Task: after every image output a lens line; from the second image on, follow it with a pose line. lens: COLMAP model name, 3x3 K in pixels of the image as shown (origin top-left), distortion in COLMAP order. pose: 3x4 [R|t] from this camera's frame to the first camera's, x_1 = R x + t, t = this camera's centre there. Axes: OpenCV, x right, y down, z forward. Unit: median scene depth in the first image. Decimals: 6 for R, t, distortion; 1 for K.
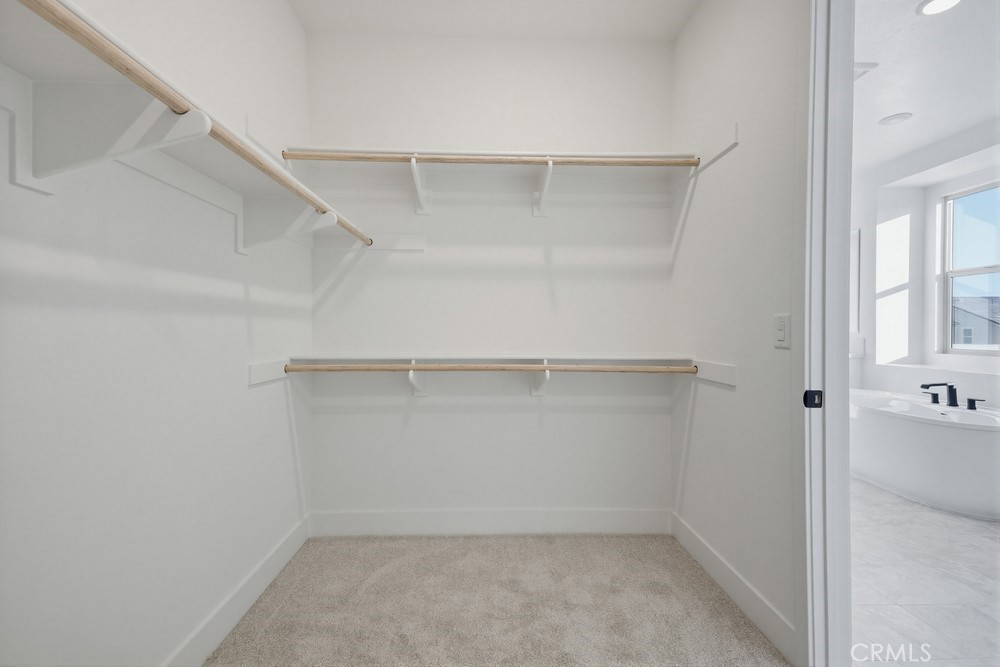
lens RADIAL K [[421.7, 0, 499.8], [0, 421.7, 325.2], [0, 0, 1]] dist [0.060421, -0.020948]
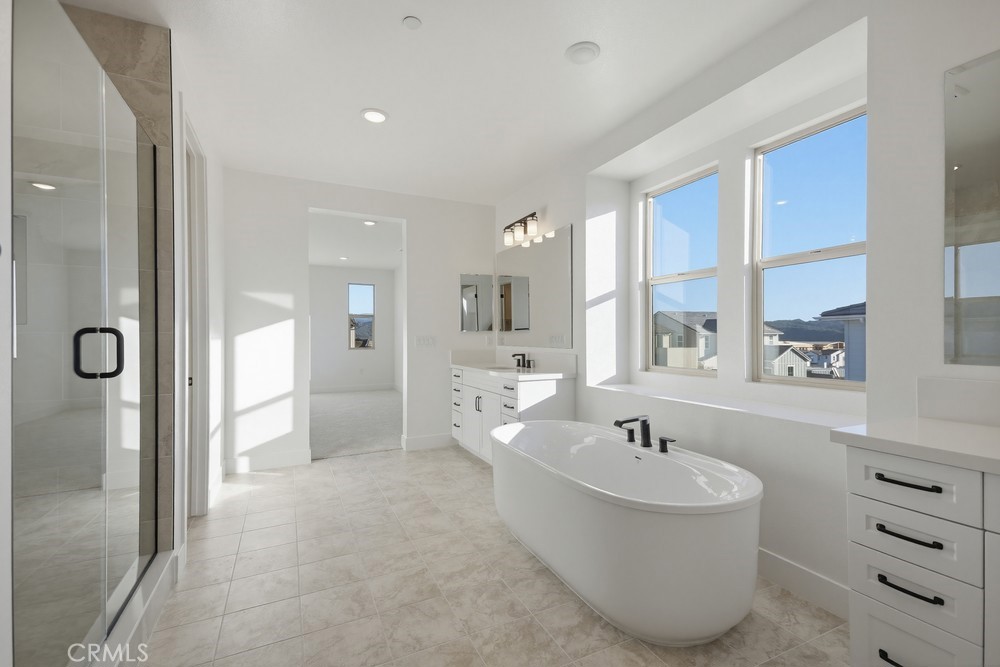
lens RADIAL K [[426.2, 0, 495.4], [0, 426.2, 331.5], [0, 0, 1]] dist [0.062707, -0.022102]
pose [[0.915594, -0.000770, 0.402104, 0.384092], [0.003645, 0.999973, -0.006383, -0.011537], [-0.402088, 0.007310, 0.915572, 0.326404]]
